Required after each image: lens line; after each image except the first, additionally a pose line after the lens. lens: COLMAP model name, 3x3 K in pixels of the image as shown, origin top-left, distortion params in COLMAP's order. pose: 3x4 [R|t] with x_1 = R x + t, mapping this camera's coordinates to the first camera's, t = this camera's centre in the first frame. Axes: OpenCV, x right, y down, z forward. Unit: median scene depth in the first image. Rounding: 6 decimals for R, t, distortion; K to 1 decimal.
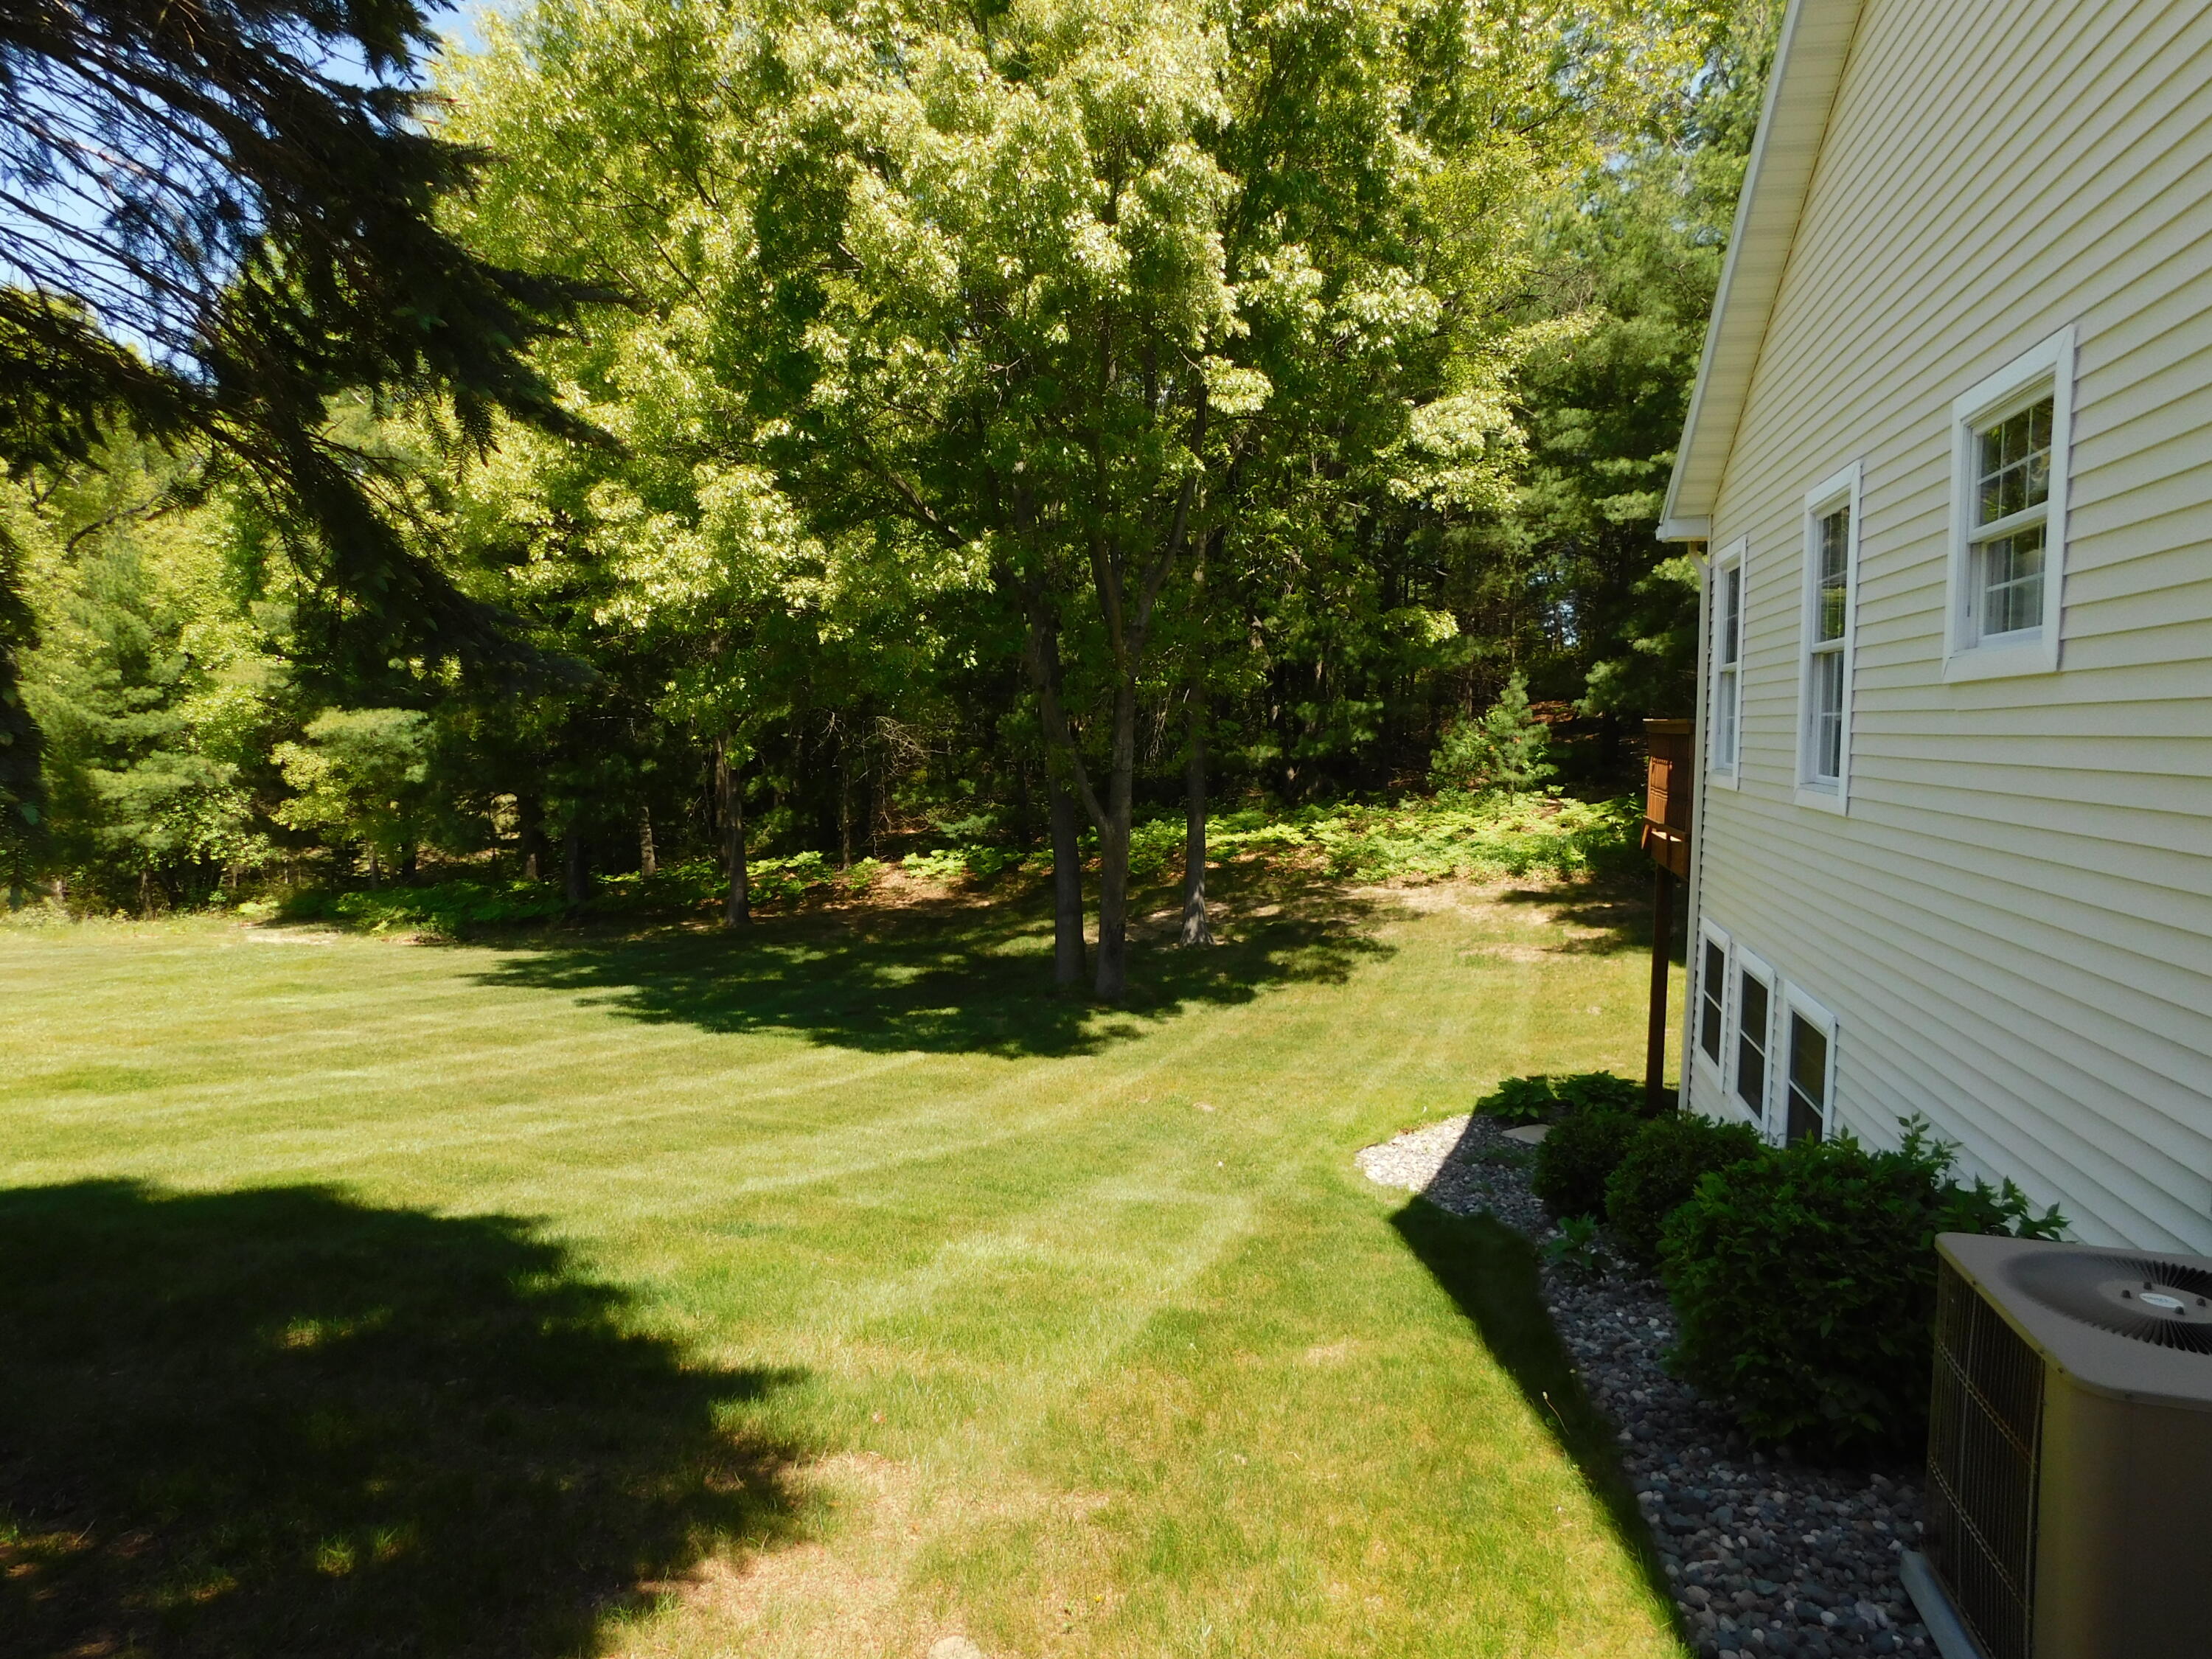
lens RADIAL K [[1484.6, 0, 1111.0], [0, 1484.6, 821.1], [0, 0, 1]] dist [-0.058893, 0.057599]
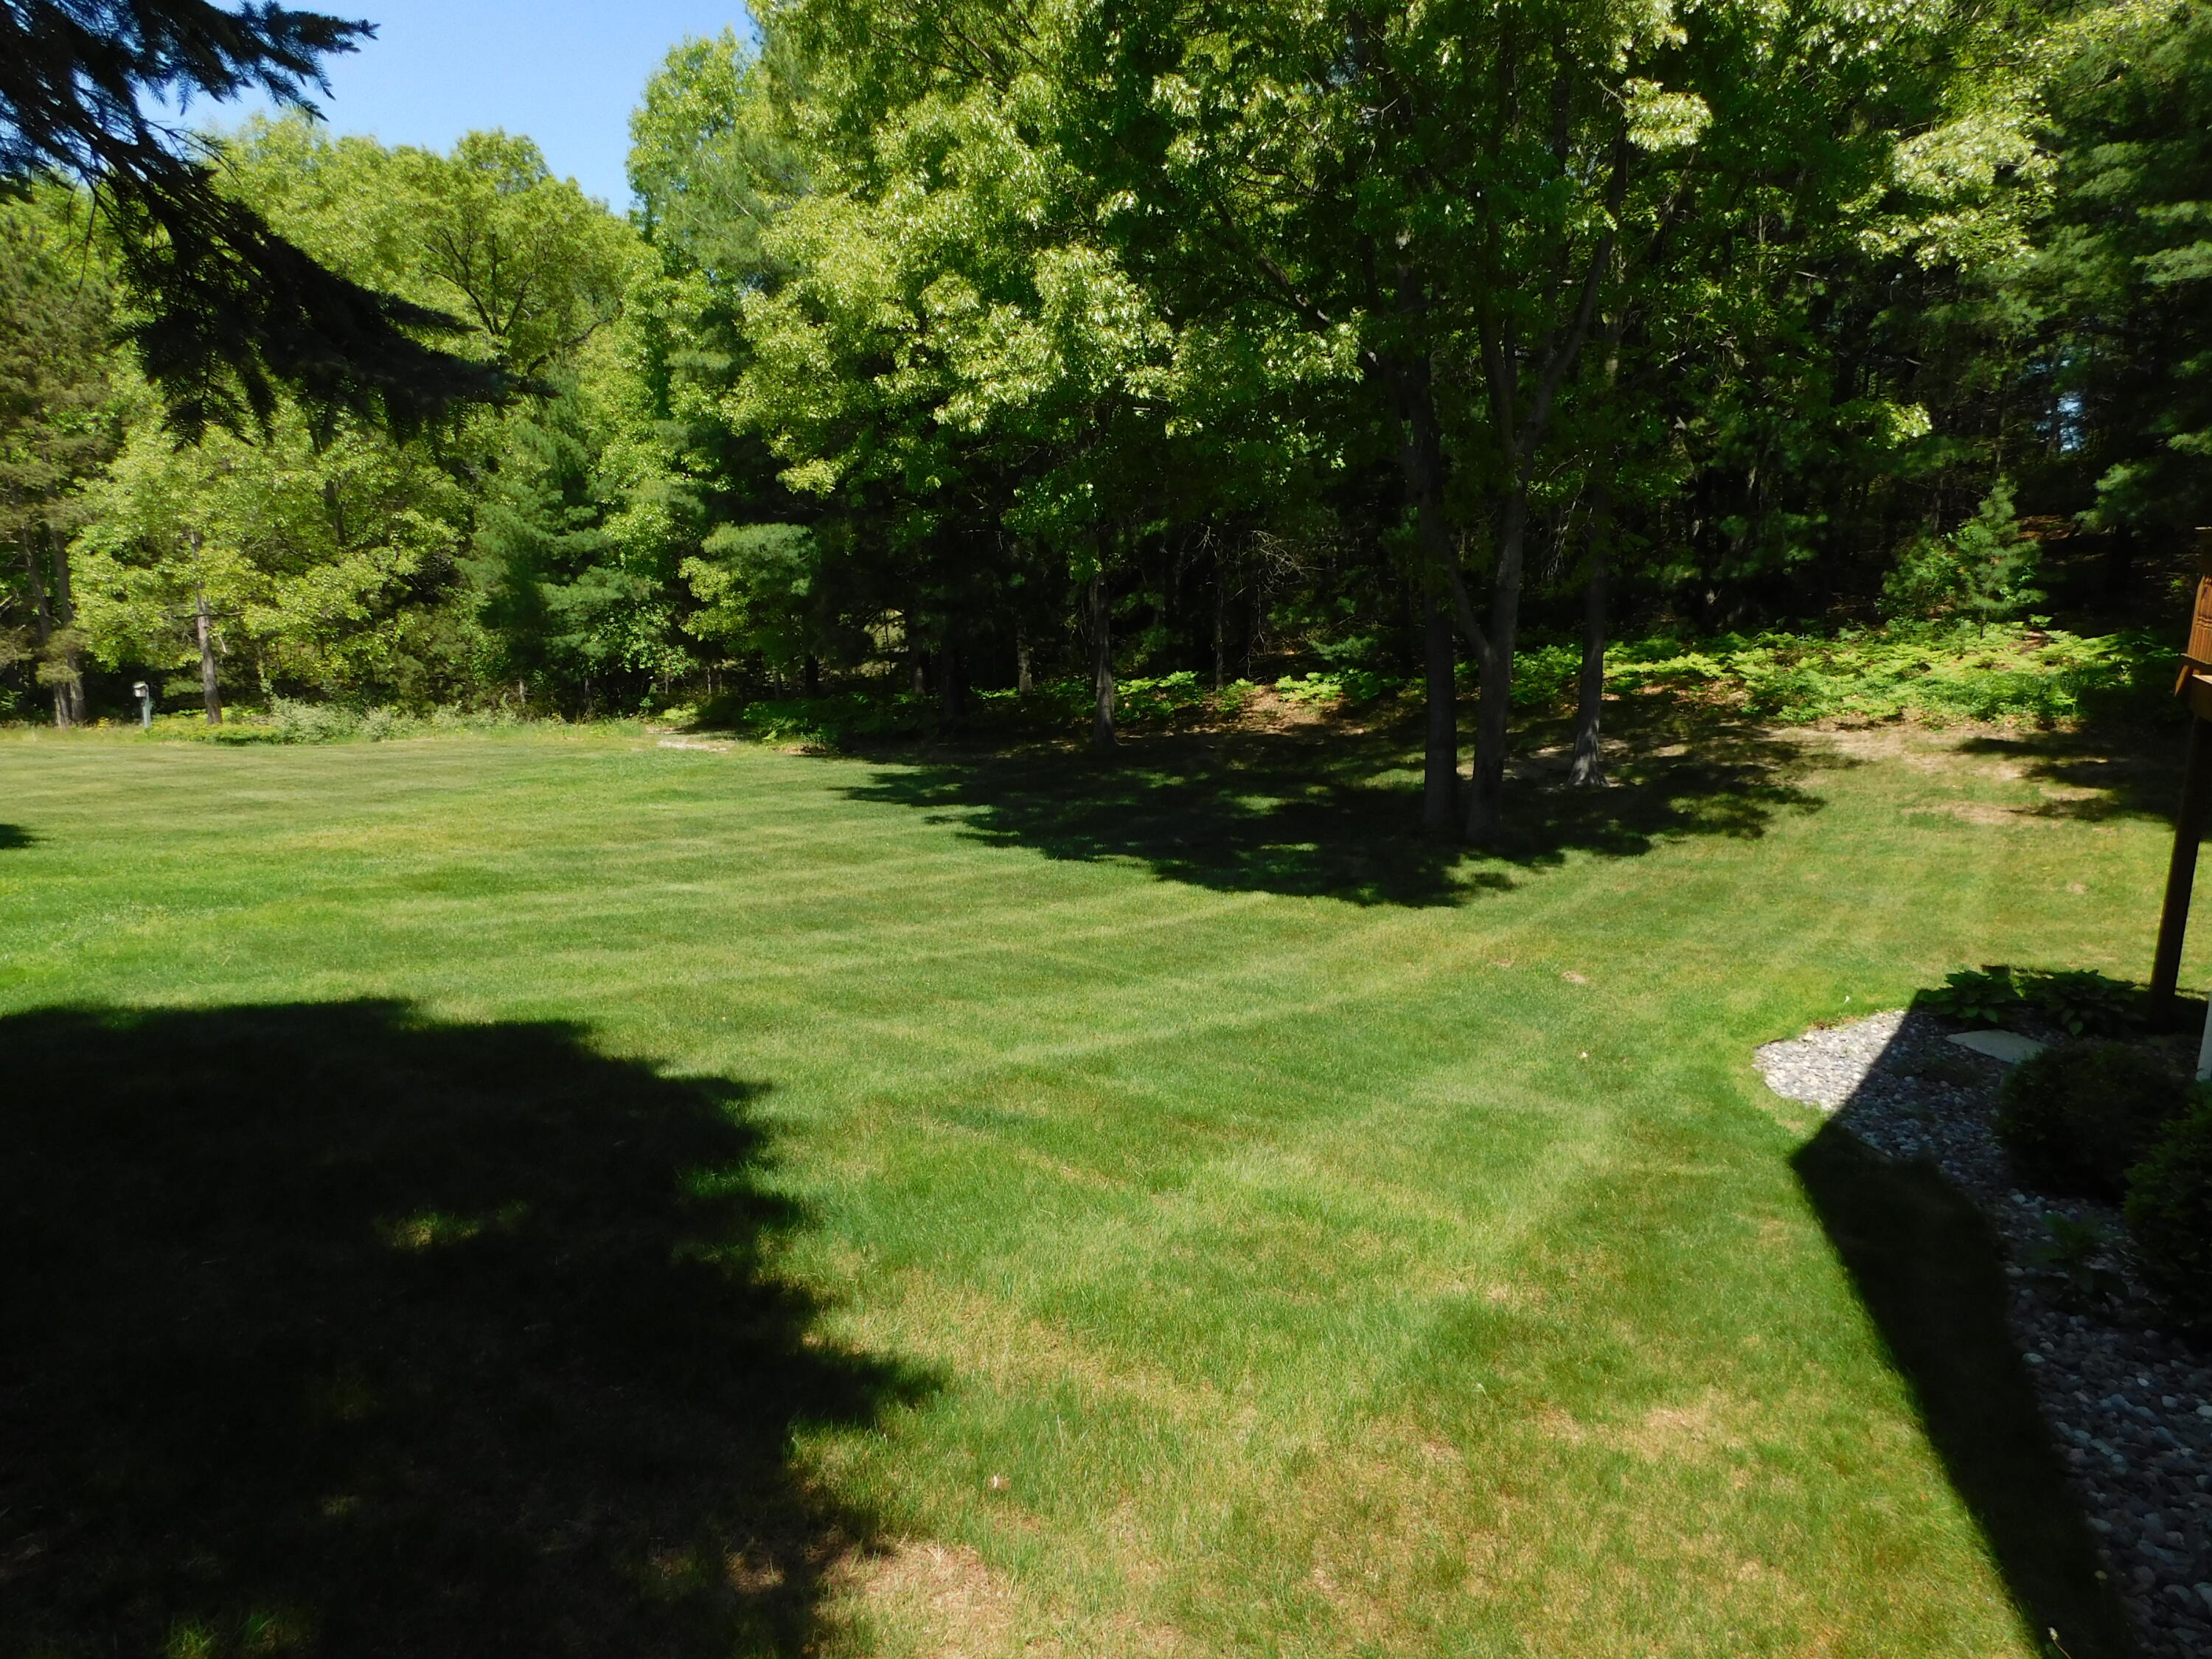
lens RADIAL K [[1484.6, 0, 1111.1], [0, 1484.6, 832.2], [0, 0, 1]] dist [-0.058893, 0.057599]
pose [[0.965254, 0.049613, -0.256560, 0.011196], [-0.016568, 0.991455, 0.129394, -0.000401], [0.260787, -0.120648, 0.957828, 0.065761]]
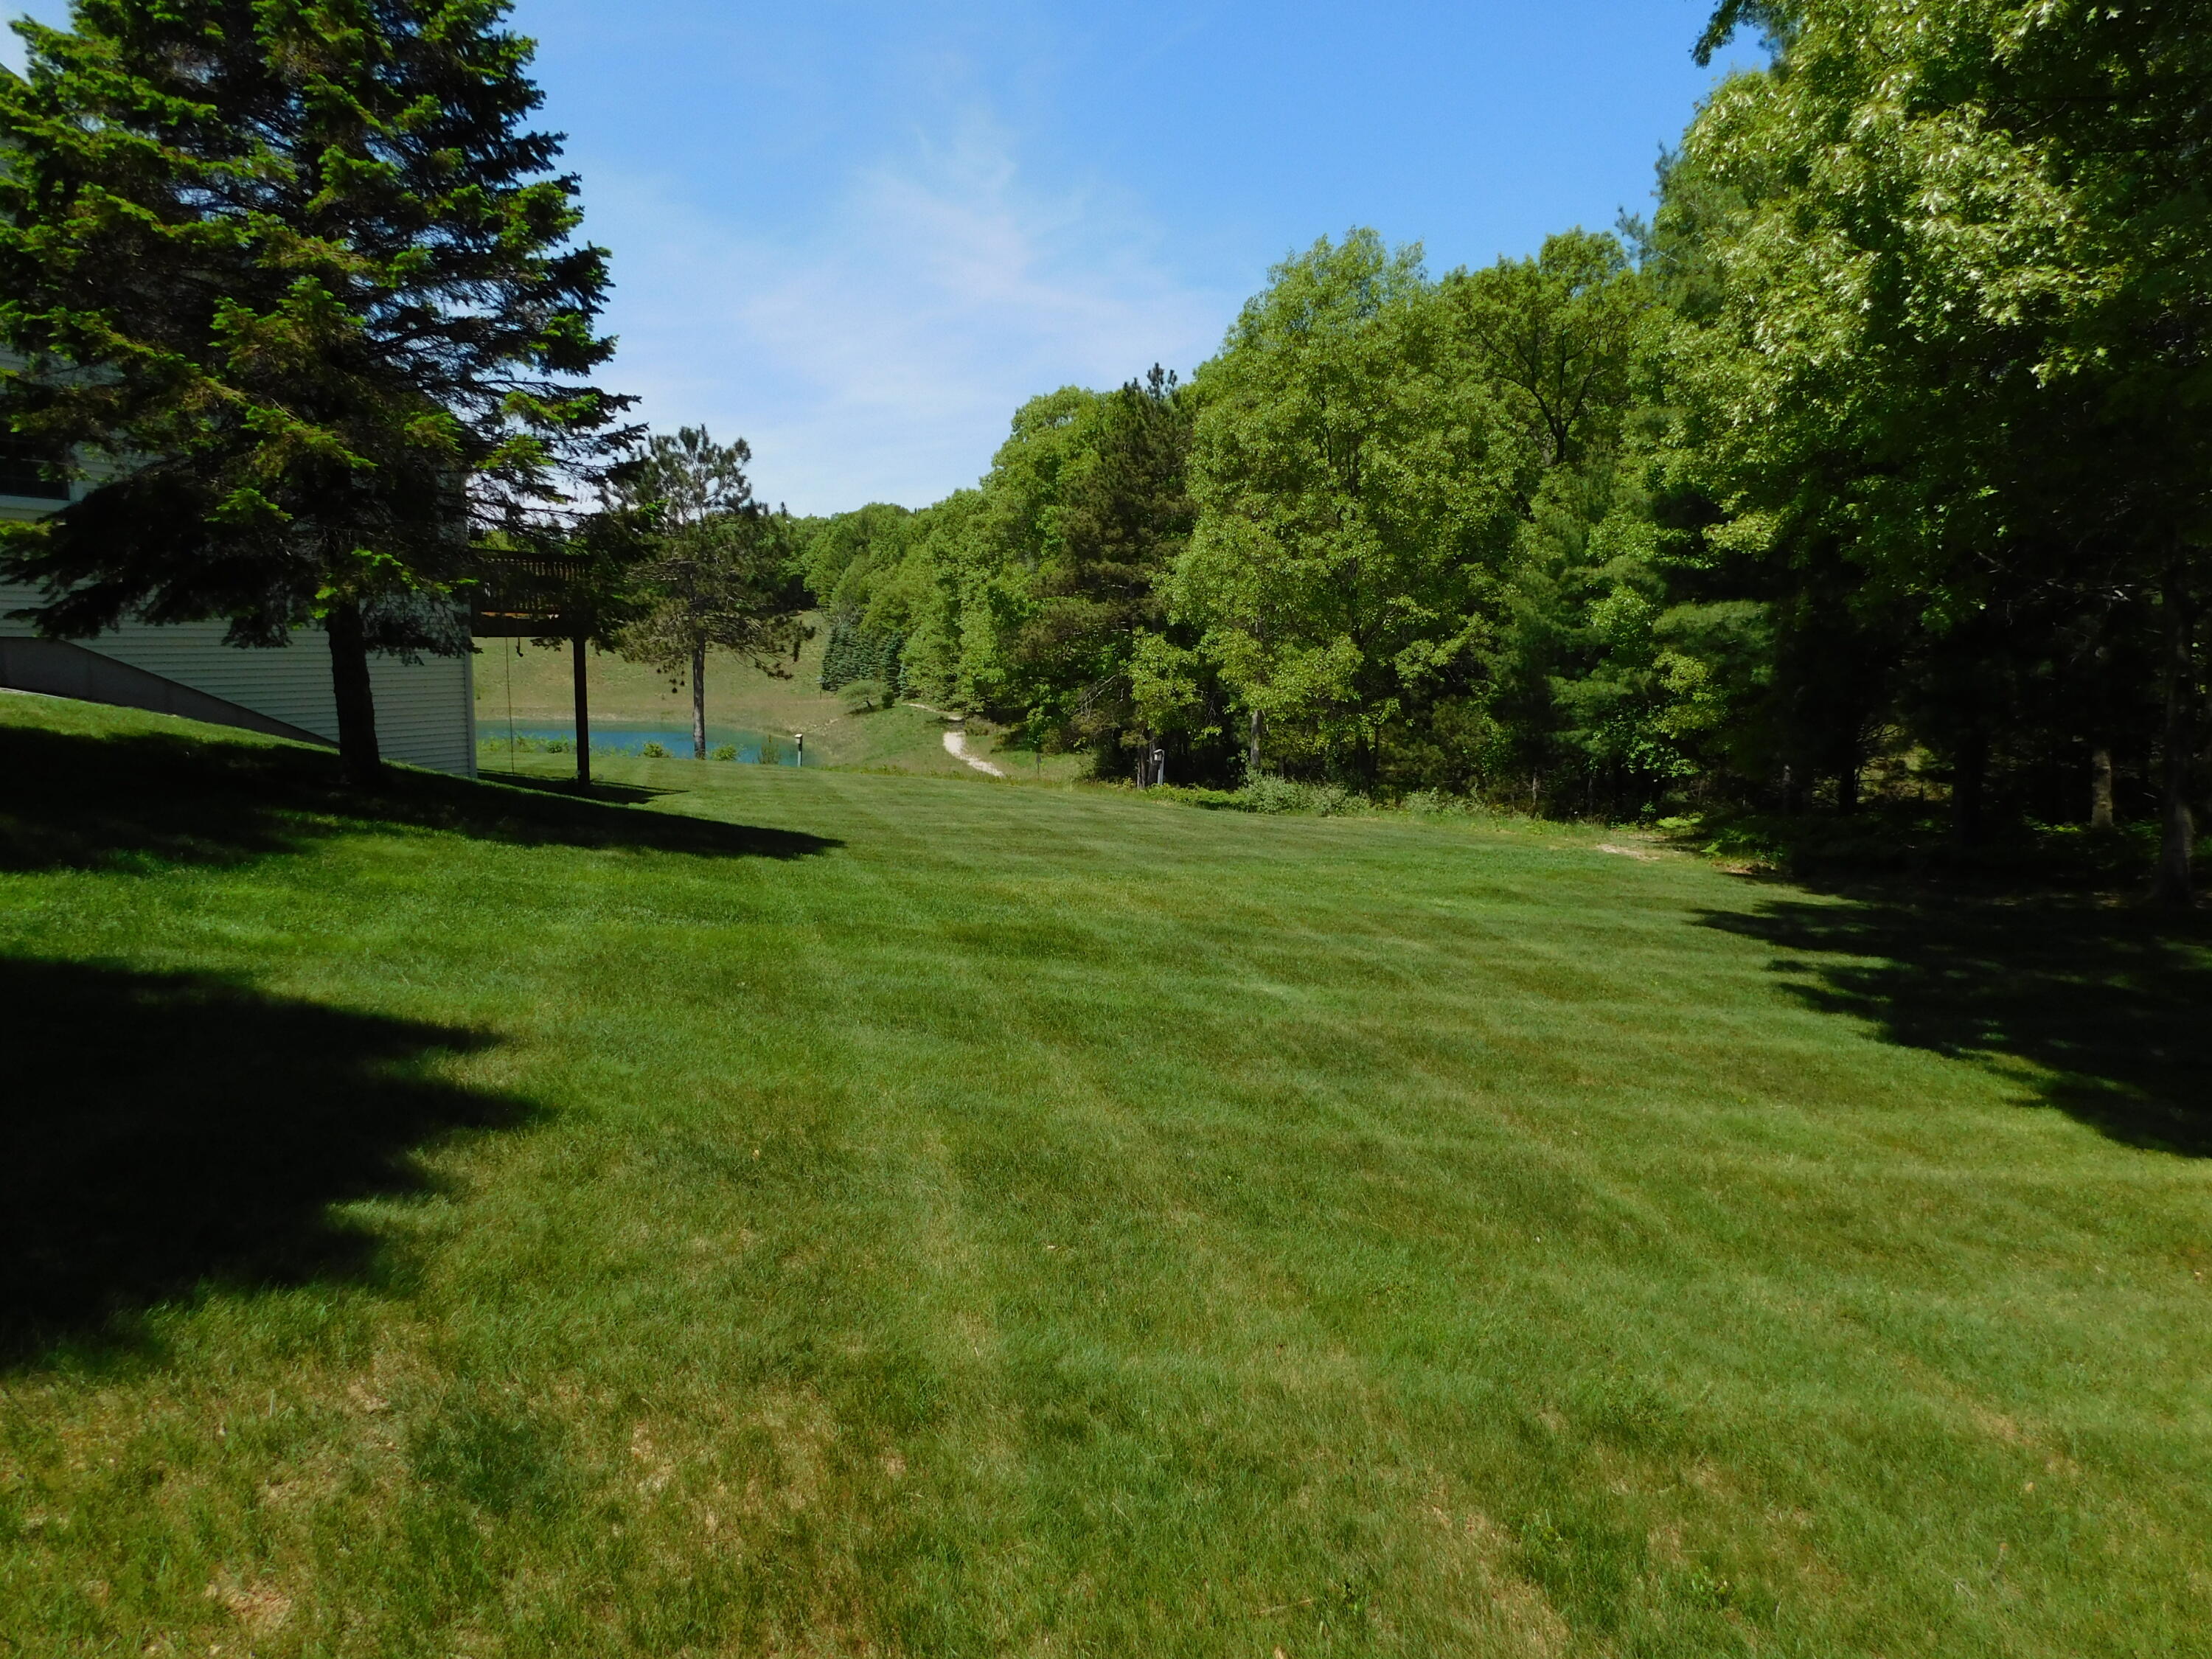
lens RADIAL K [[1484.6, 0, 1109.7], [0, 1484.6, 821.3], [0, 0, 1]] dist [-0.058893, 0.057599]
pose [[0.541920, 0.099295, -0.834543, 0.059707], [-0.064354, 0.994983, 0.076596, 0.014825], [0.837962, 0.012197, 0.545592, 0.288783]]
